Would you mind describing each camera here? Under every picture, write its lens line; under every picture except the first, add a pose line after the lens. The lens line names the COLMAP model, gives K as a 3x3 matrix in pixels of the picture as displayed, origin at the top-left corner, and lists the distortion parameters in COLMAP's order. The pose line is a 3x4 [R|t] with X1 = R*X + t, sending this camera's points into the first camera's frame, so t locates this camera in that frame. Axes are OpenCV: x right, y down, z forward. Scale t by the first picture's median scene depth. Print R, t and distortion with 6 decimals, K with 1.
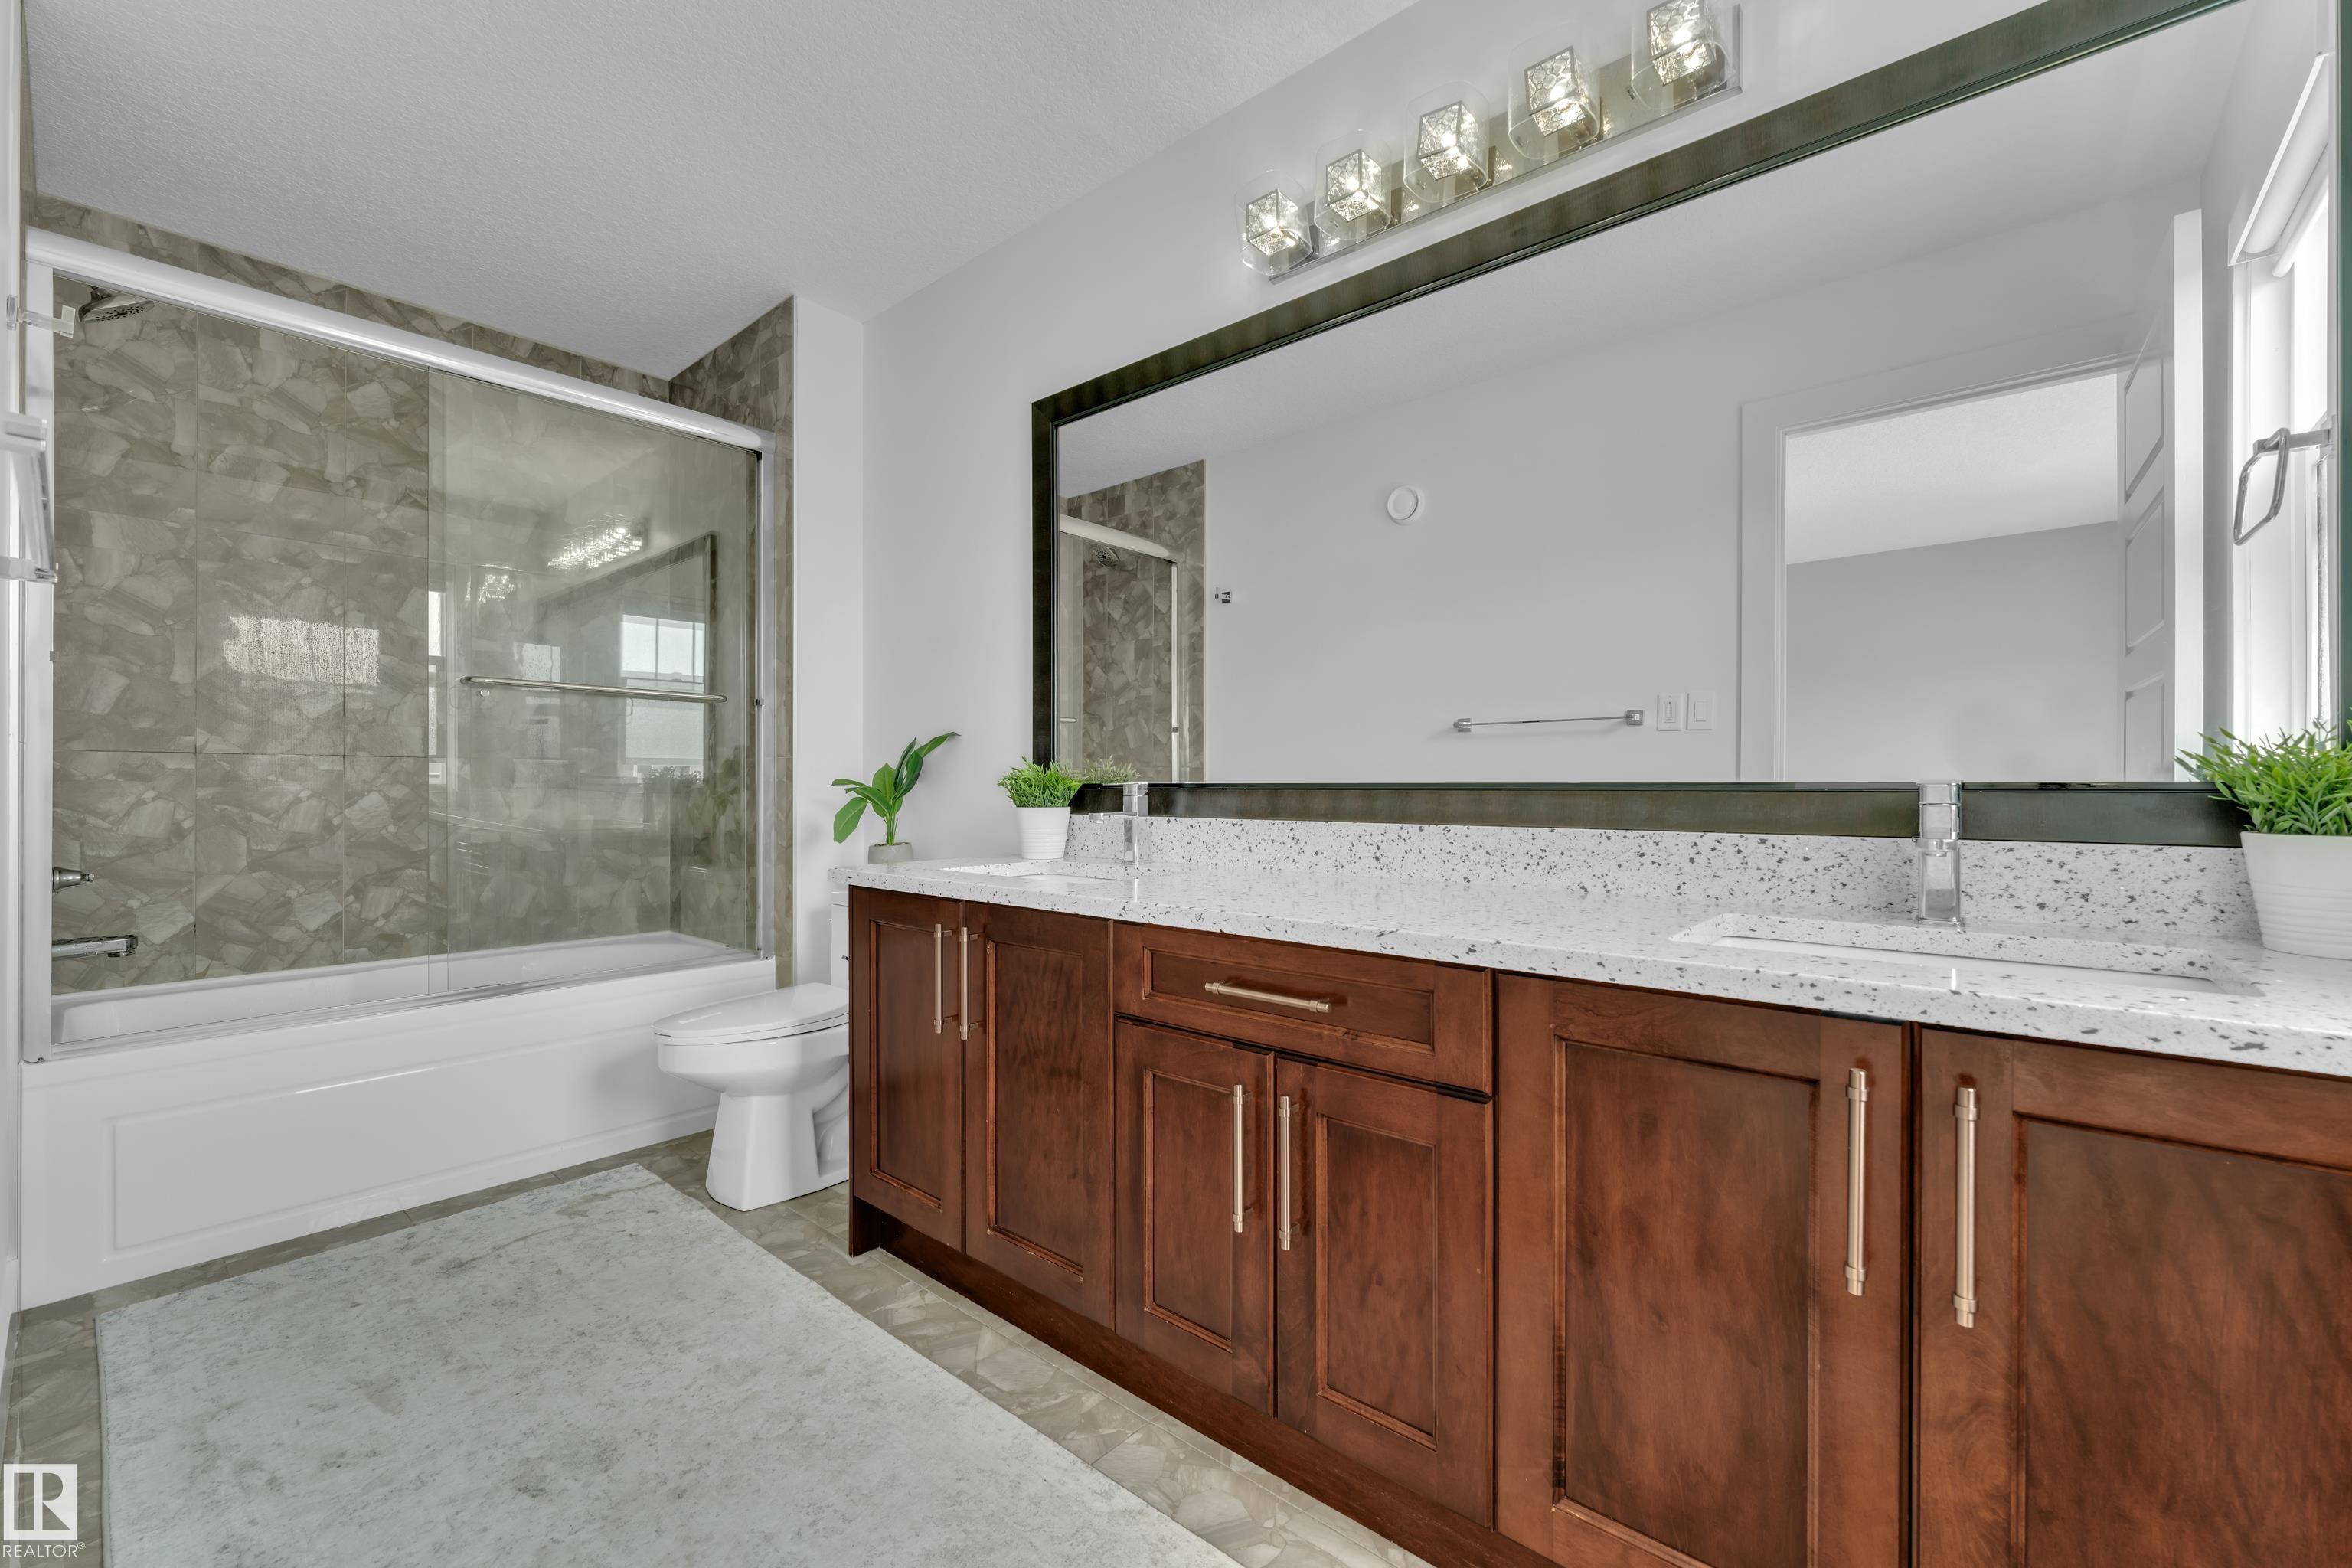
lens RADIAL K [[956.7, 0, 1178.5], [0, 956.7, 788.7], [0, 0, 1]] dist [-0.002666, -0.000511]
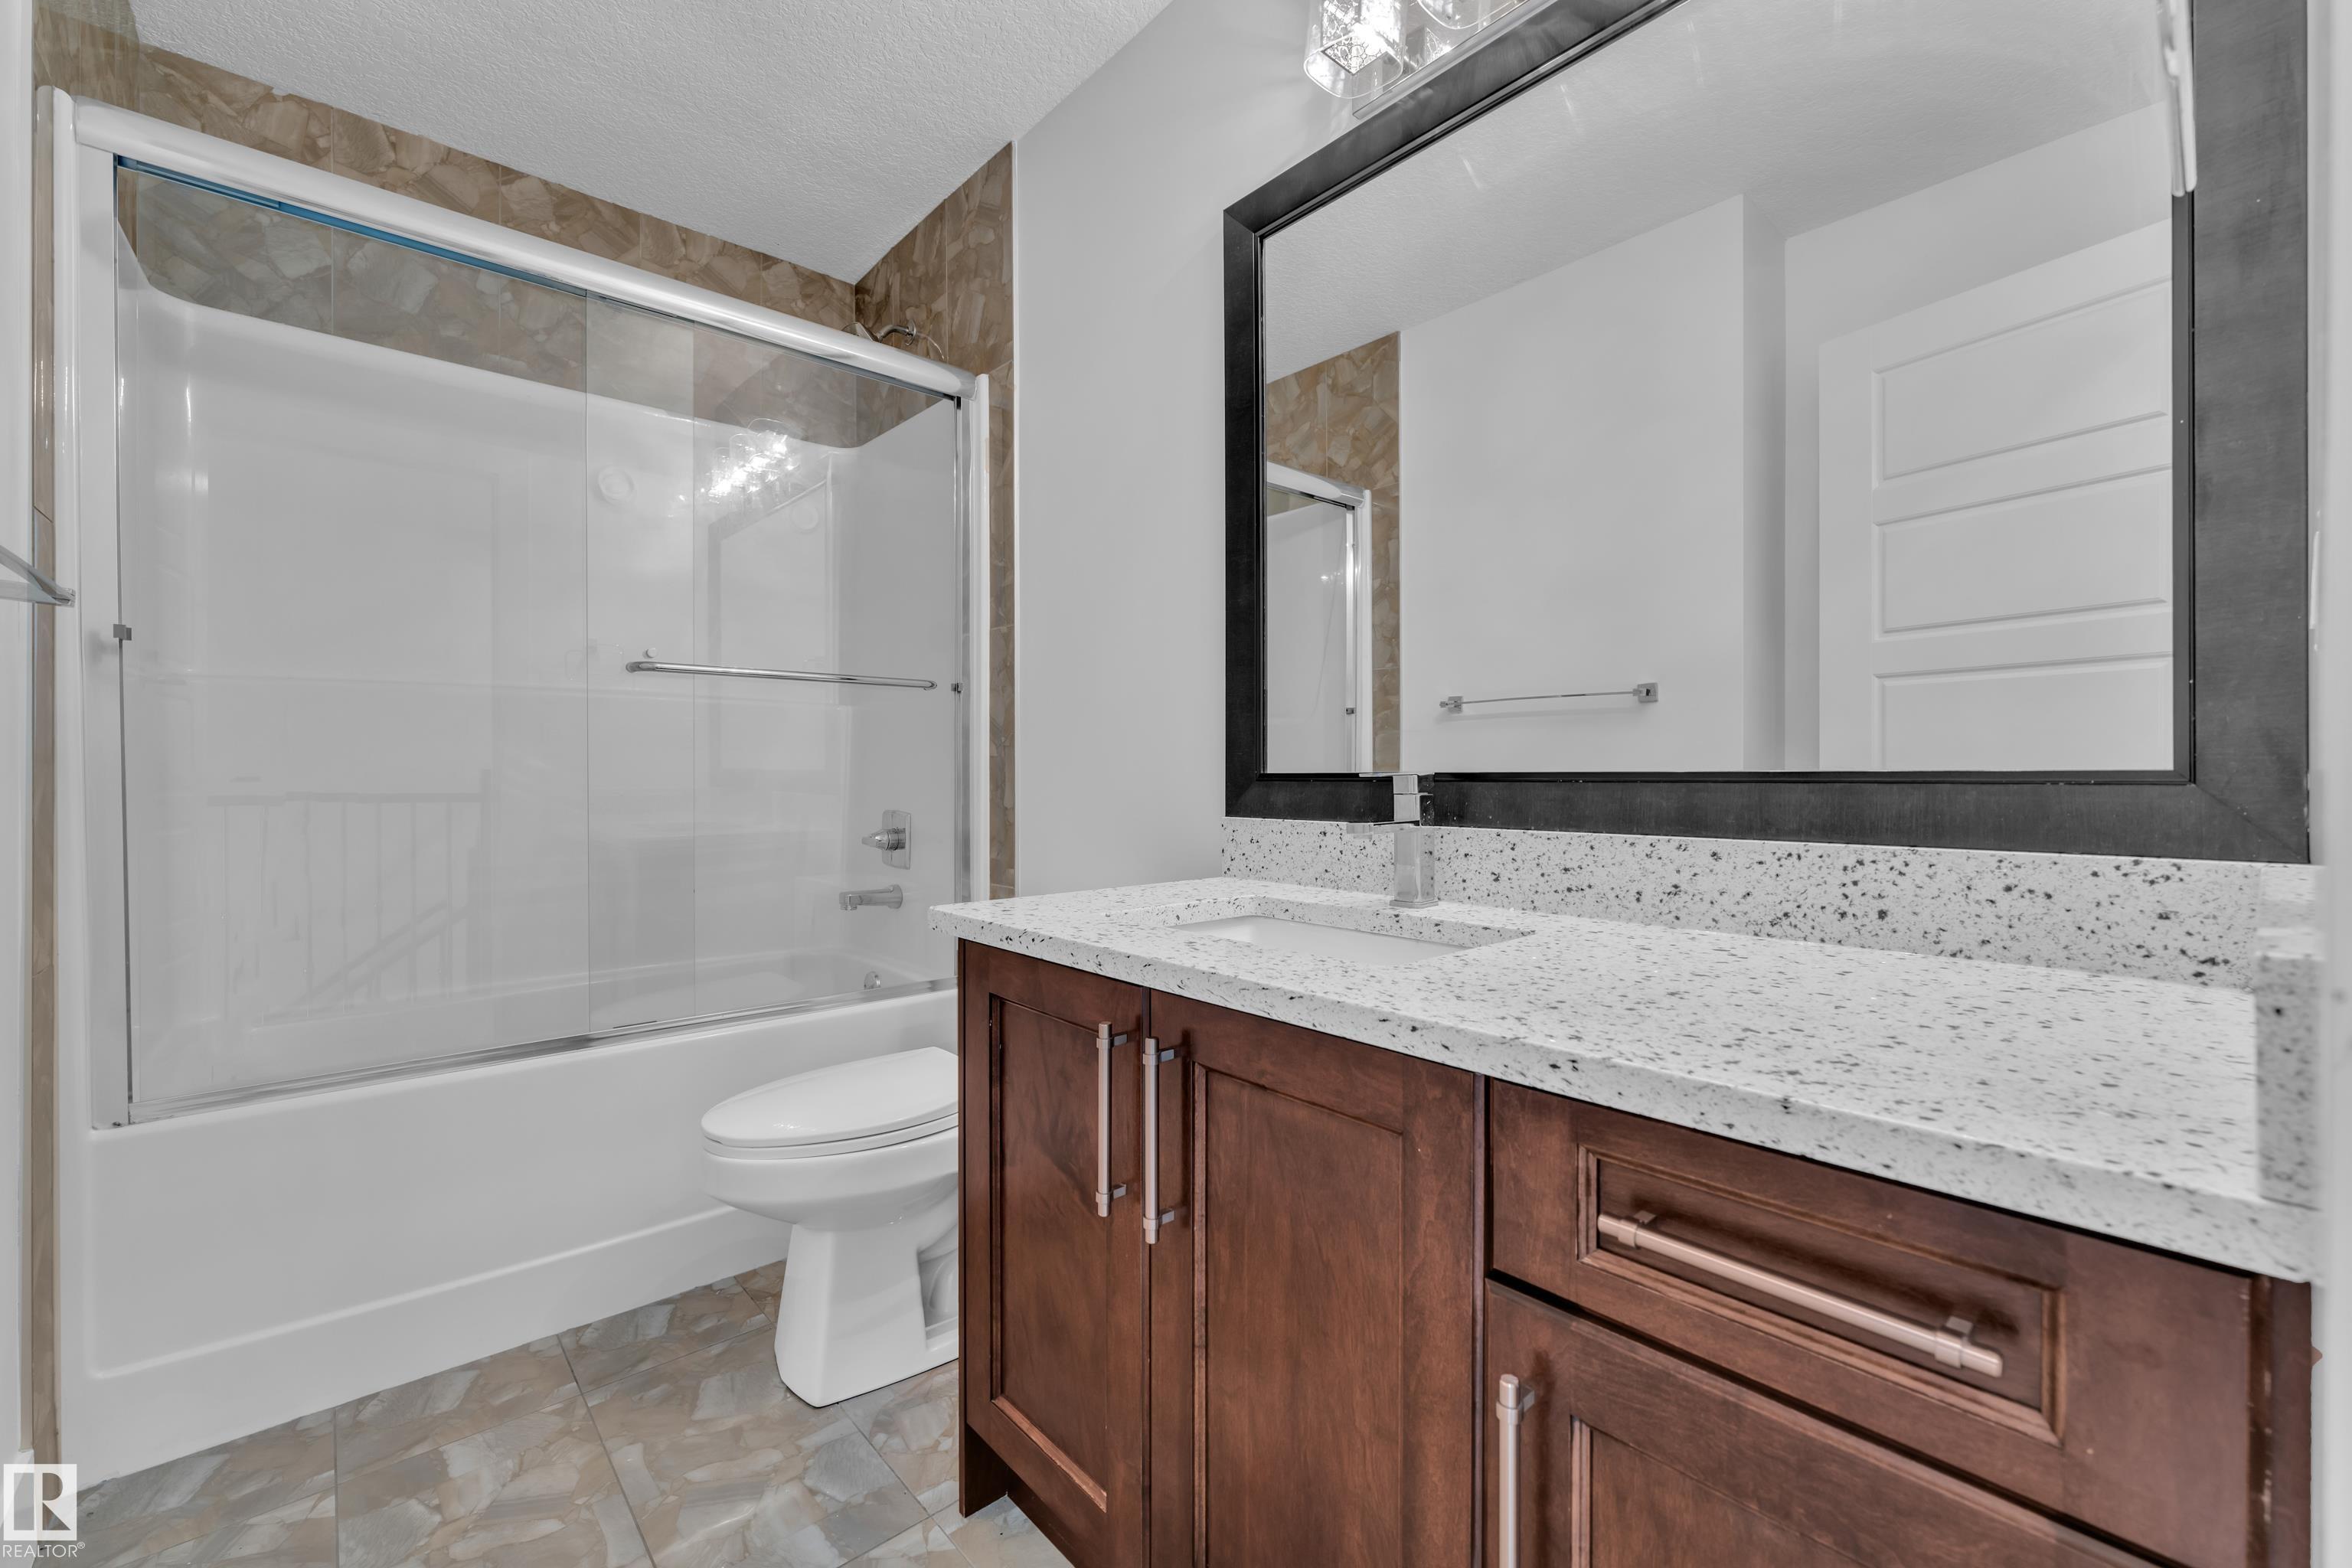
lens RADIAL K [[956.7, 0, 1178.5], [0, 956.7, 788.7], [0, 0, 1]] dist [-0.002666, -0.000511]
pose [[0.992872, 0.001775, -0.119172, -0.106490], [-0.000687, 0.999958, 0.009168, -0.004857], [0.119183, -0.009021, 0.992831, 0.339538]]
